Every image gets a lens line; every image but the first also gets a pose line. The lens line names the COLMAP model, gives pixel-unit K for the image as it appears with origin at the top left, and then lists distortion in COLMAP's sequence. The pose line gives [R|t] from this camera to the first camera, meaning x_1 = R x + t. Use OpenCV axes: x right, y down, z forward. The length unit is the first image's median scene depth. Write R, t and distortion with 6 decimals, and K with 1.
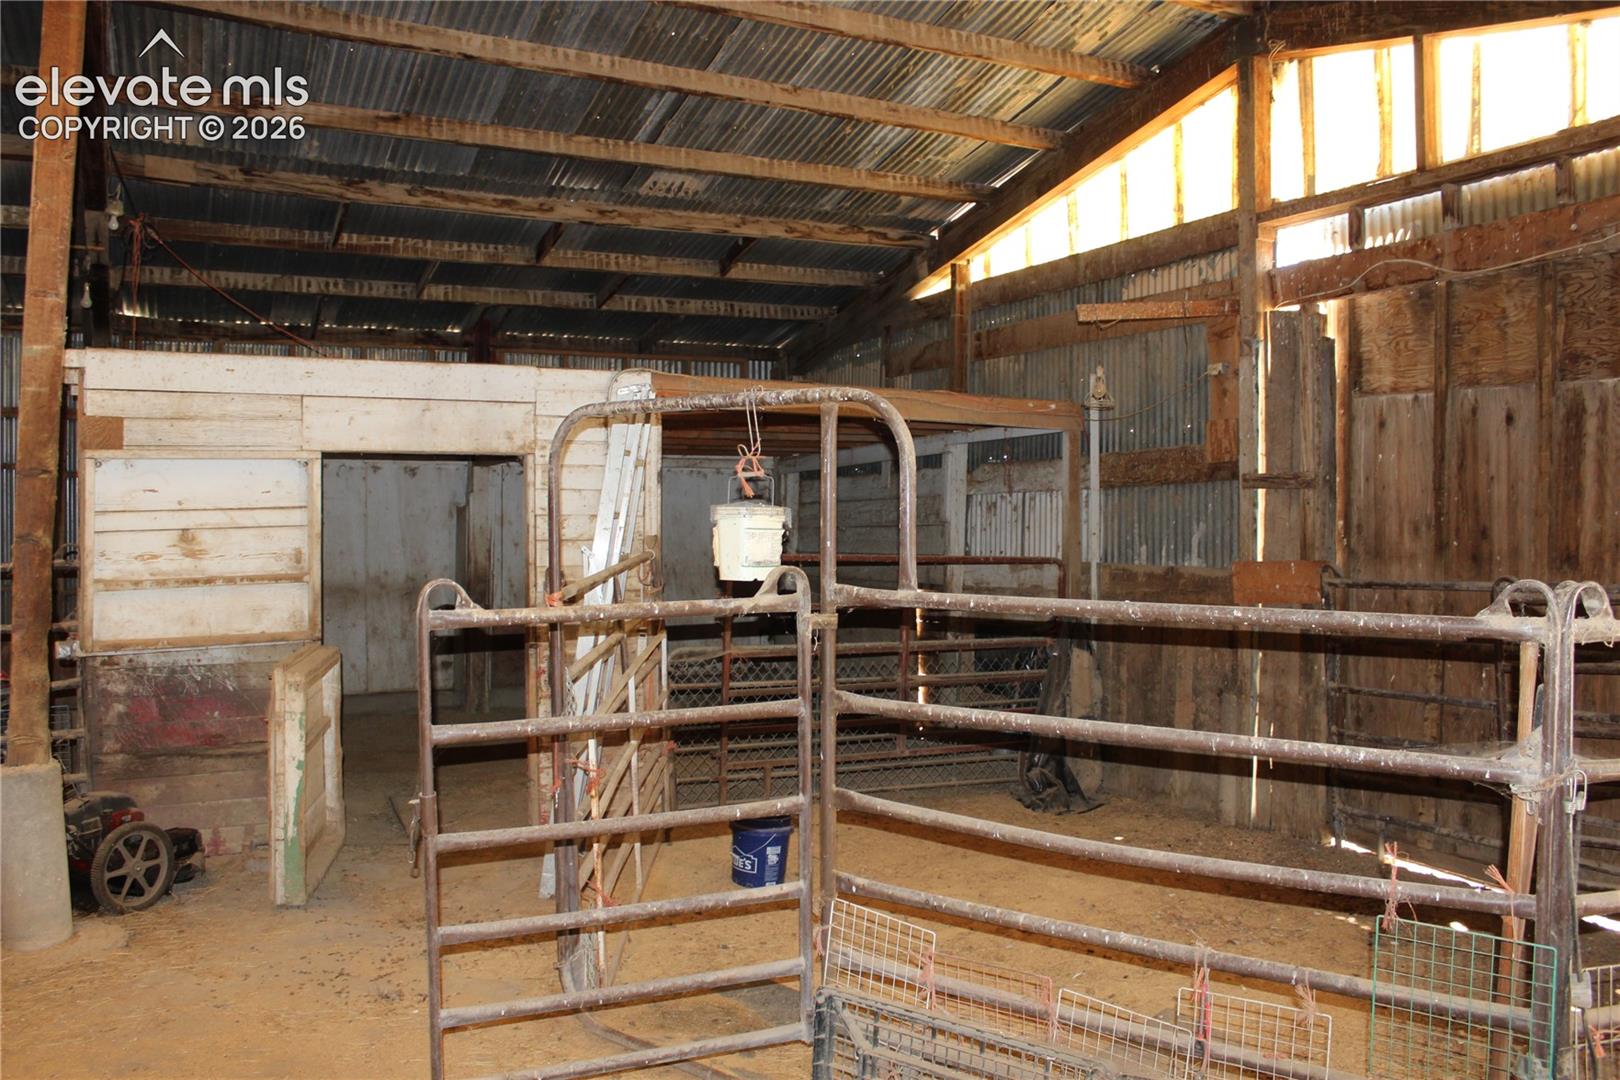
lens RADIAL K [[1355.8, 0, 801.3], [0, 1355.8, 540.2], [0, 0, 1]] dist [-0.180256, 0.174134]
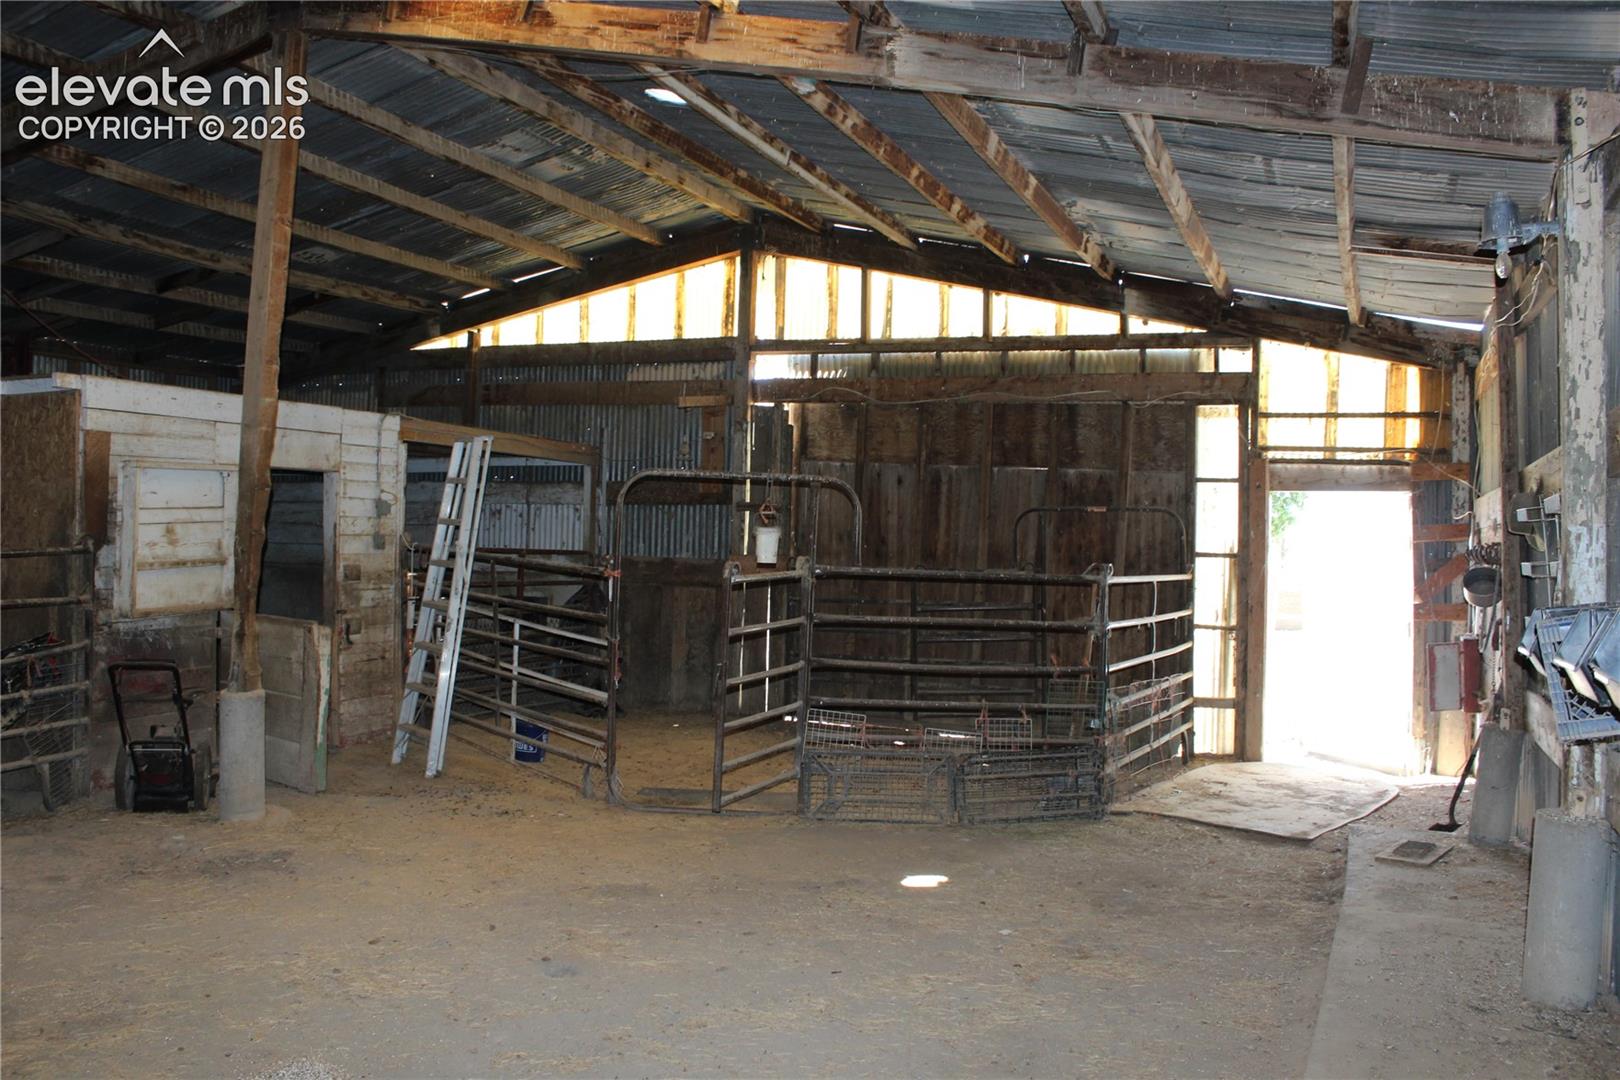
lens RADIAL K [[1355.8, 0, 801.3], [0, 1355.8, 540.2], [0, 0, 1]] dist [-0.180256, 0.174134]
pose [[0.750830, 0.015815, 0.660306, -0.740851], [-0.020137, 0.999797, -0.001049, -0.002477], [-0.660188, -0.012509, 0.750996, -0.327565]]
